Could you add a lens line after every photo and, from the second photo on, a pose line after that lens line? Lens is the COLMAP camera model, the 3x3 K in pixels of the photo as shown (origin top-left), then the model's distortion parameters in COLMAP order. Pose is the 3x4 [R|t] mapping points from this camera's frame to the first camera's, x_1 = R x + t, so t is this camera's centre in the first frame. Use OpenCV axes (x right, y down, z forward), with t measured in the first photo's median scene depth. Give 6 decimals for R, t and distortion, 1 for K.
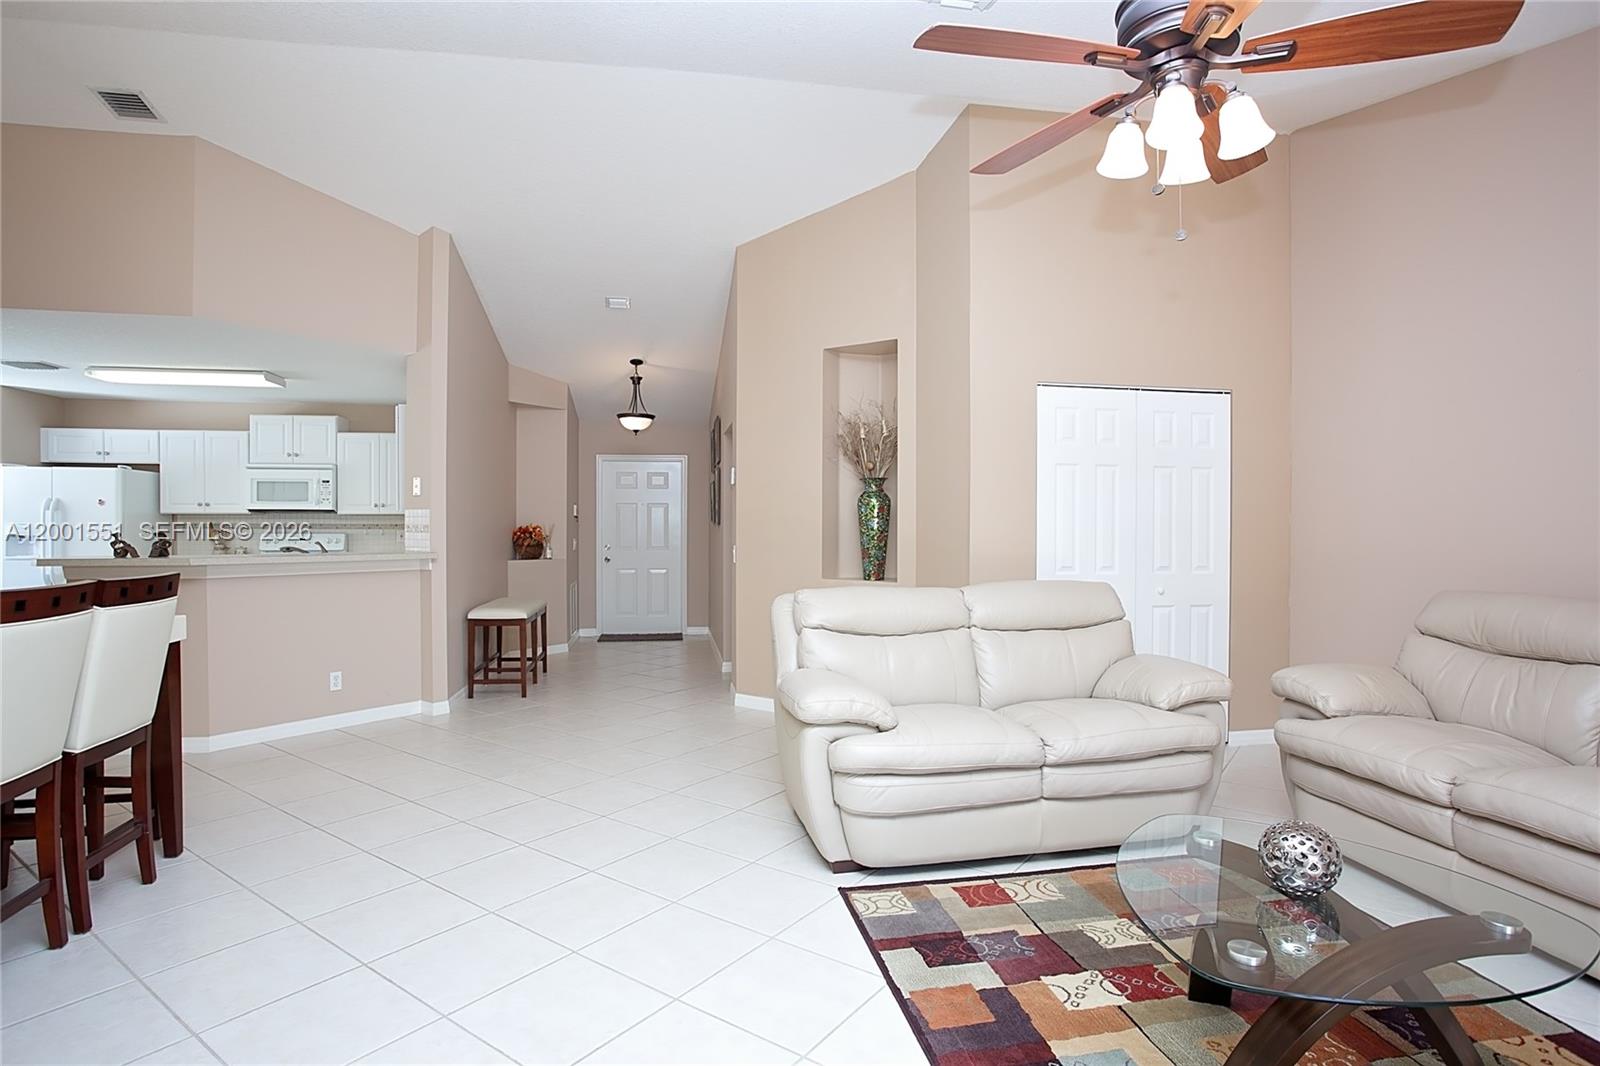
lens RADIAL K [[816.2, 0, 789.3], [0, 816.2, 546.6], [0, 0, 1]] dist [-0.047343, 0.013319]
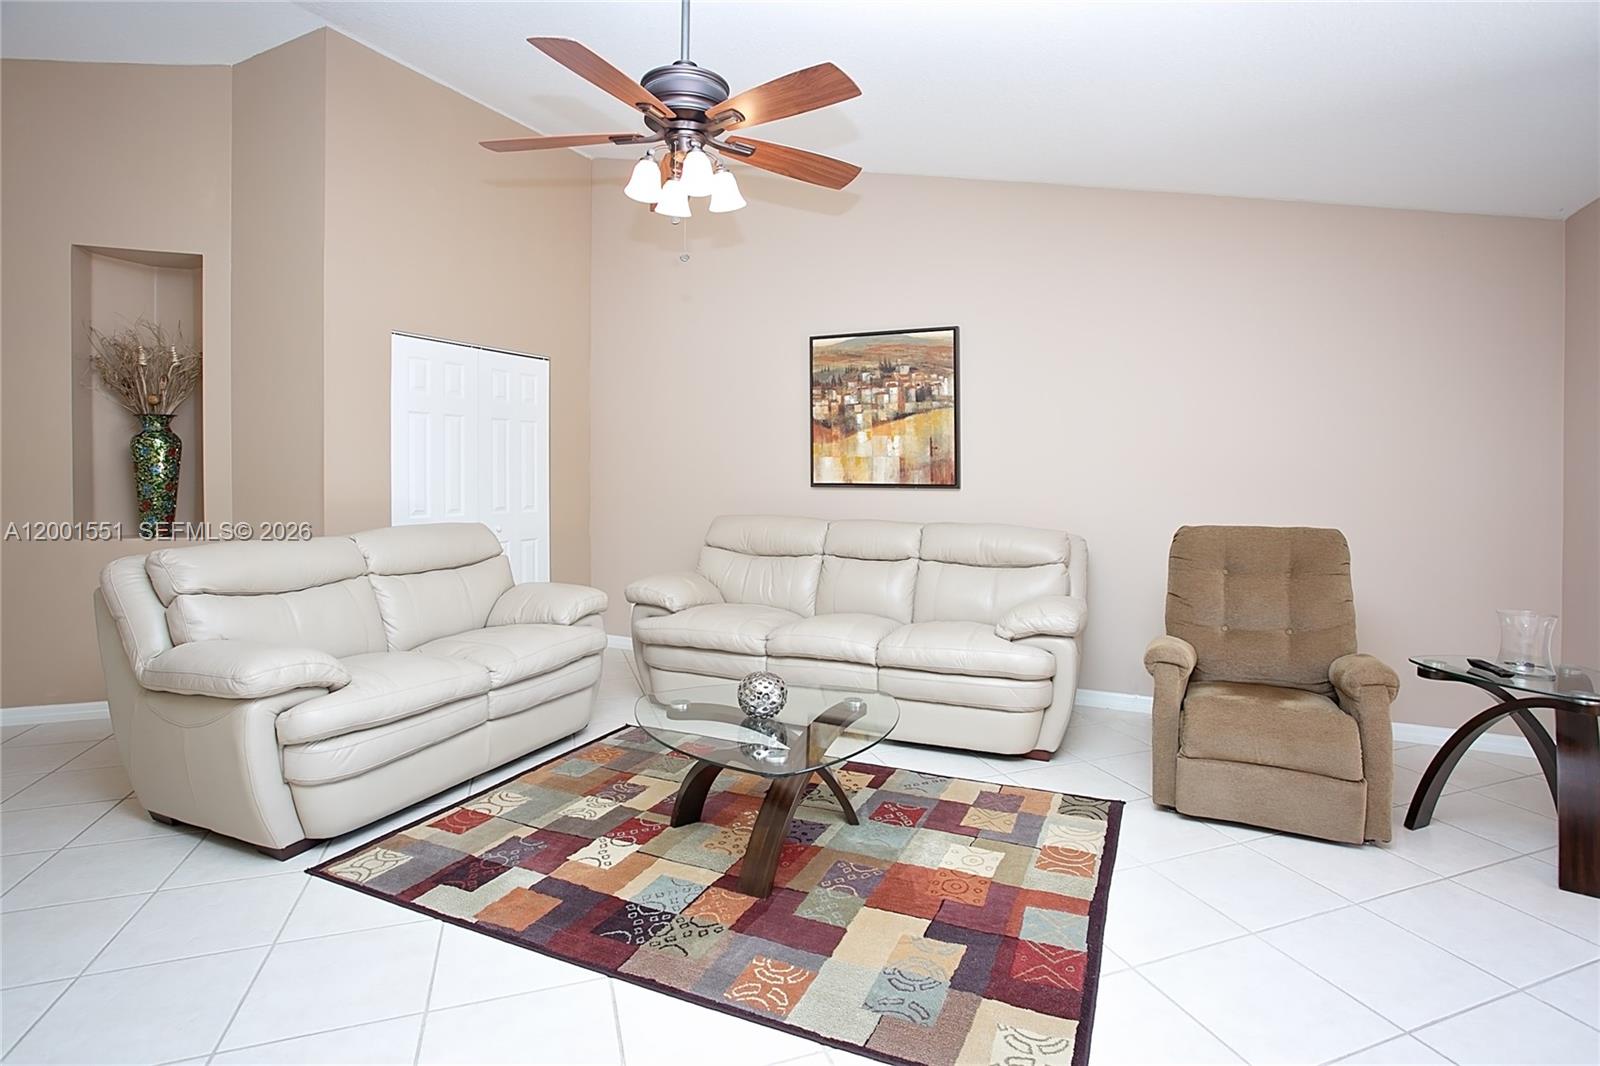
lens RADIAL K [[810.7, 0, 758.5], [0, 810.7, 487.7], [0, 0, 1]] dist [-0.058036, 0.012353]
pose [[0.593960, -0.015885, 0.804338, -0.266728], [0.019715, 0.999792, 0.005186, -0.001870], [-0.804253, 0.012777, 0.594150, 0.046890]]
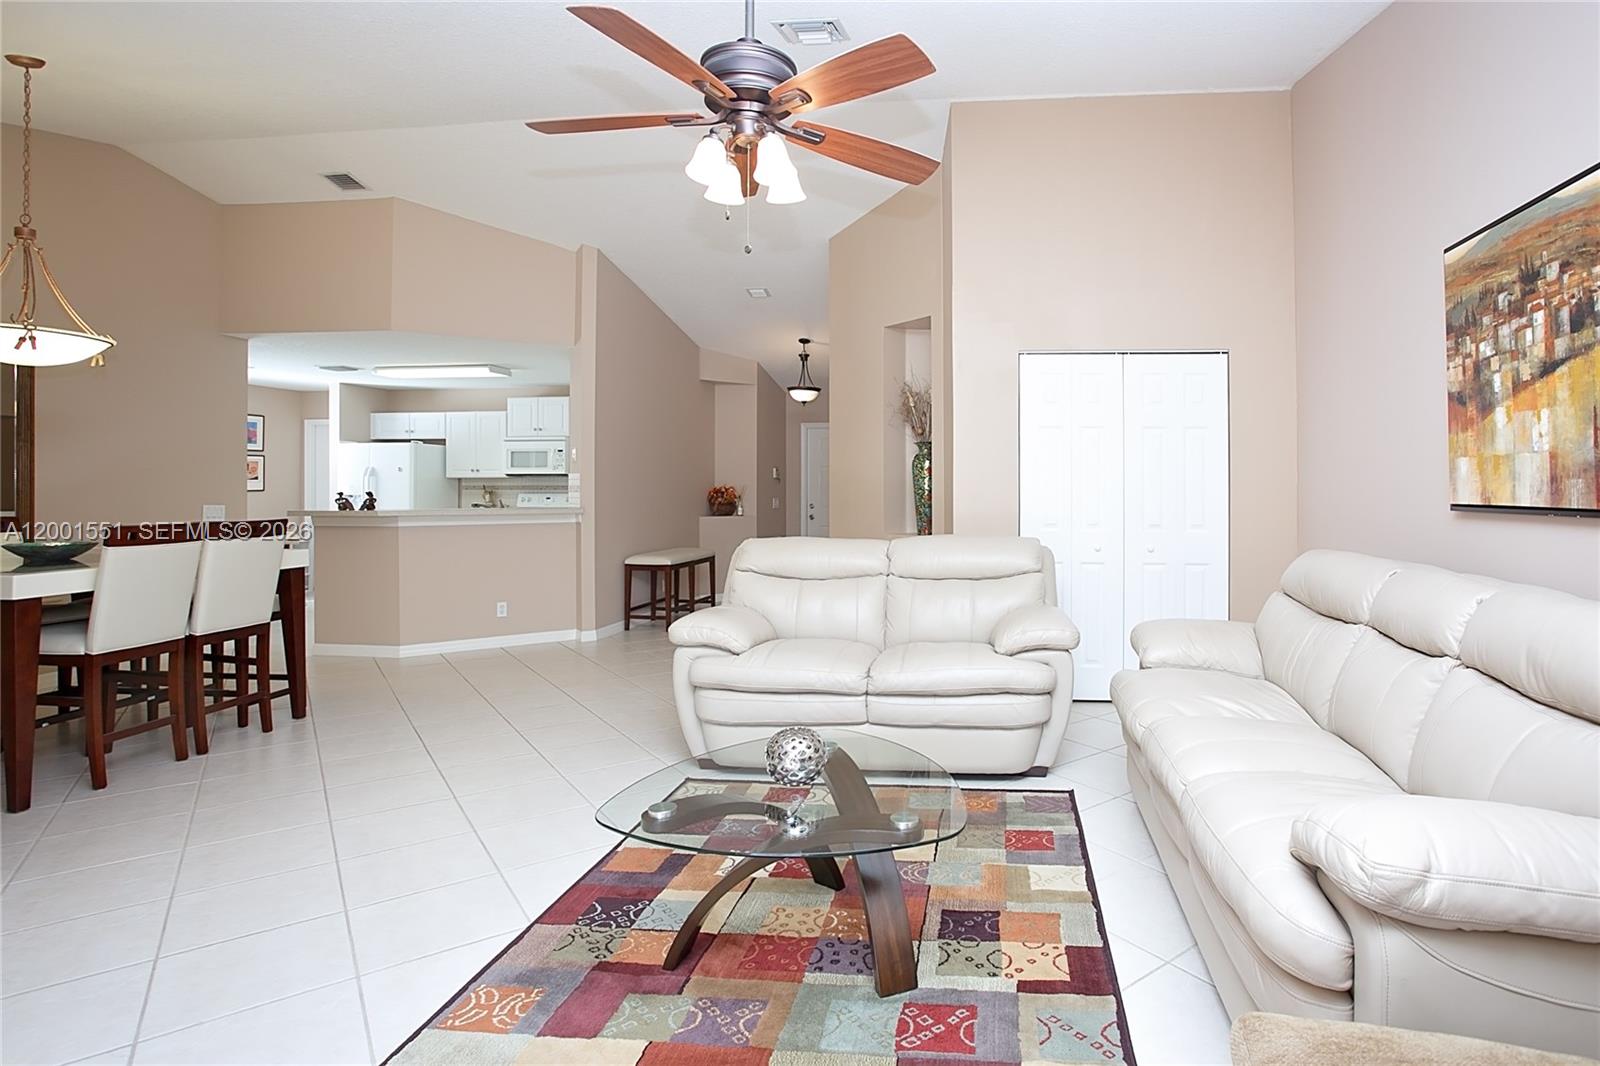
lens RADIAL K [[810.7, 0, 948.1], [0, 810.7, 500.3], [0, 0, 1]] dist [-0.058036, 0.012353]
pose [[0.970008, 0.002033, -0.243066, 0.548716], [-0.004297, 0.999952, -0.008783, 0.004396], [0.243037, 0.009564, 0.969970, -0.064631]]
